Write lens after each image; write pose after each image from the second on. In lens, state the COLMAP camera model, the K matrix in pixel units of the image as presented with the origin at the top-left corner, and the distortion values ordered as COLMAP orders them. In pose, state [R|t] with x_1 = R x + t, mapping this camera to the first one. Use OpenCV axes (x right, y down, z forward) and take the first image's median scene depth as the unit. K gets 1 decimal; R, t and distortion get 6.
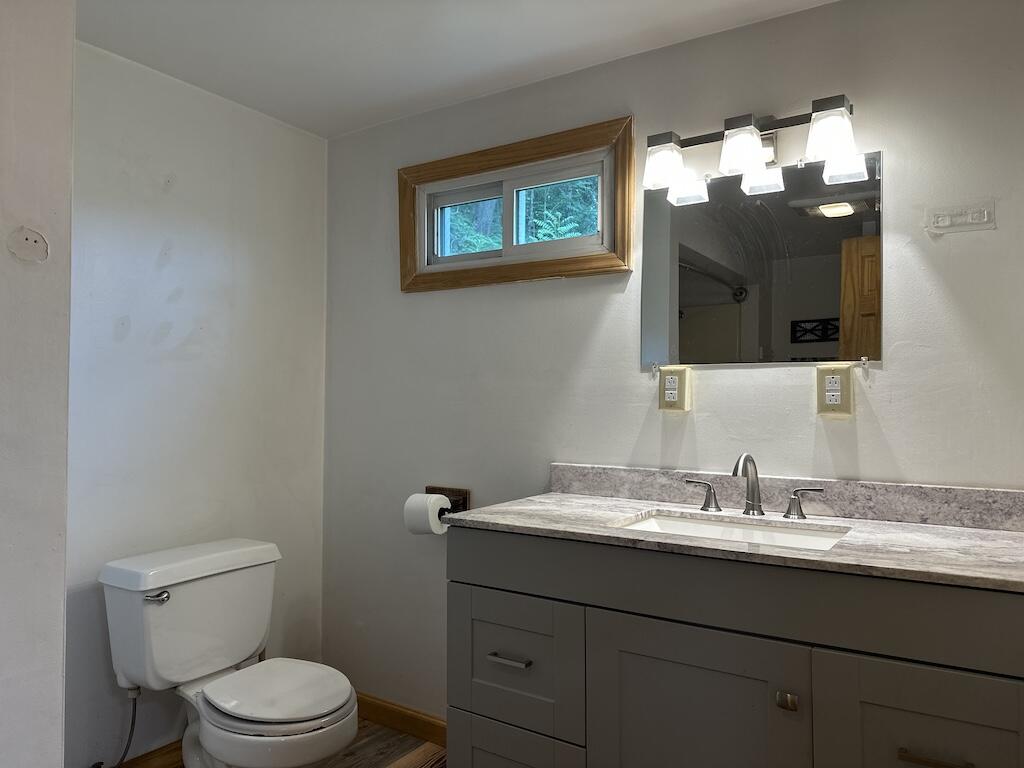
lens RADIAL K [[719.0, 0, 513.5], [0, 719.0, 412.3], [0, 0, 1]] dist [0.043243, -0.051279]
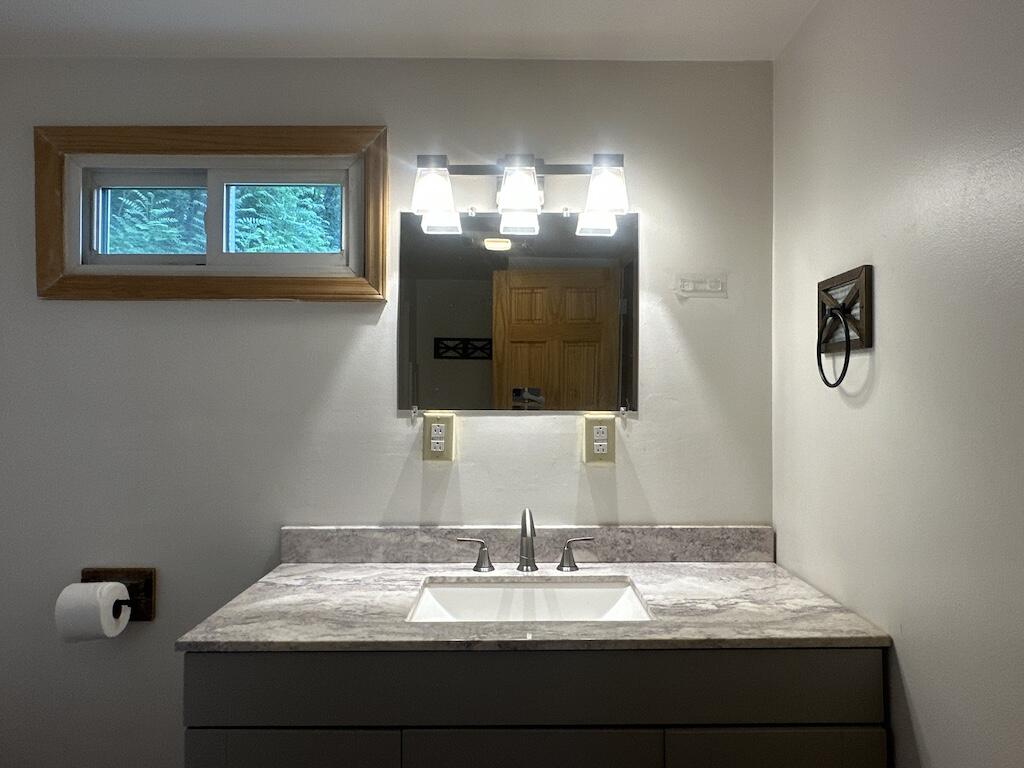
lens RADIAL K [[689.4, 0, 510.0], [0, 689.4, 392.4], [0, 0, 1]] dist [-0.003513, -0.007466]
pose [[0.837011, -0.001281, 0.547185, -0.168347], [0.009799, 0.999872, -0.012649, -0.074395], [-0.547099, 0.015949, 0.836916, 0.223932]]
